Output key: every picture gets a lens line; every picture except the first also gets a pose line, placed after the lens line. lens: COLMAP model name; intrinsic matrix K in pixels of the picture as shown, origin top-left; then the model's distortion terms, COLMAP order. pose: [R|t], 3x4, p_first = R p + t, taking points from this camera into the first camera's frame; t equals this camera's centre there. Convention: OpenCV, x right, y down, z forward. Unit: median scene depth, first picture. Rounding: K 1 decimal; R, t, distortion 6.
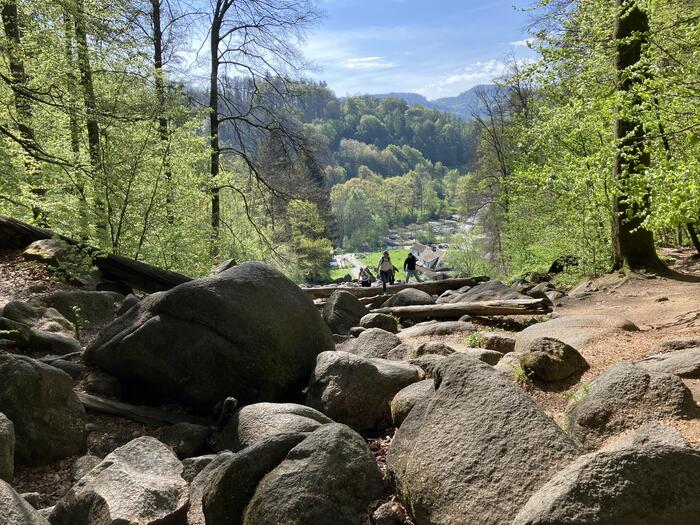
lens RADIAL K [[564.7, 0, 348.6], [0, 564.7, 263.0], [0, 0, 1]] dist [0.075434, 0.000683]
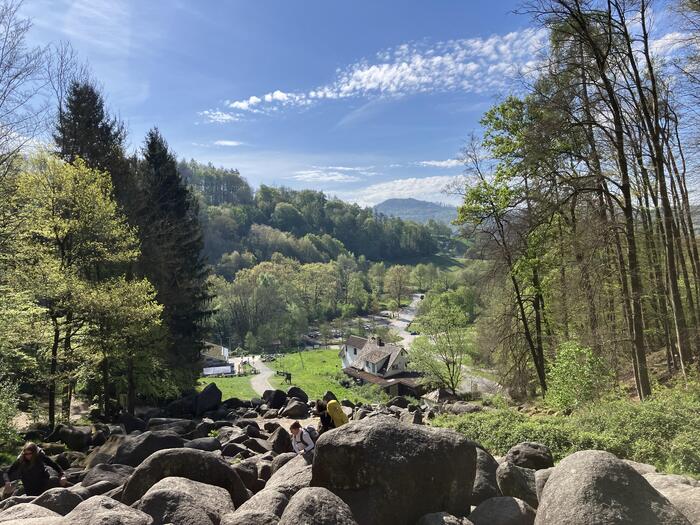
lens RADIAL K [[564.7, 0, 346.5], [0, 564.7, 257.4], [0, 0, 1]] dist [0.075434, 0.000683]
pose [[0.989814, 0.017914, 0.141234, 0.009523], [0.010447, 0.980237, -0.197549, 0.003270], [-0.141982, 0.197012, 0.970066, 0.172227]]
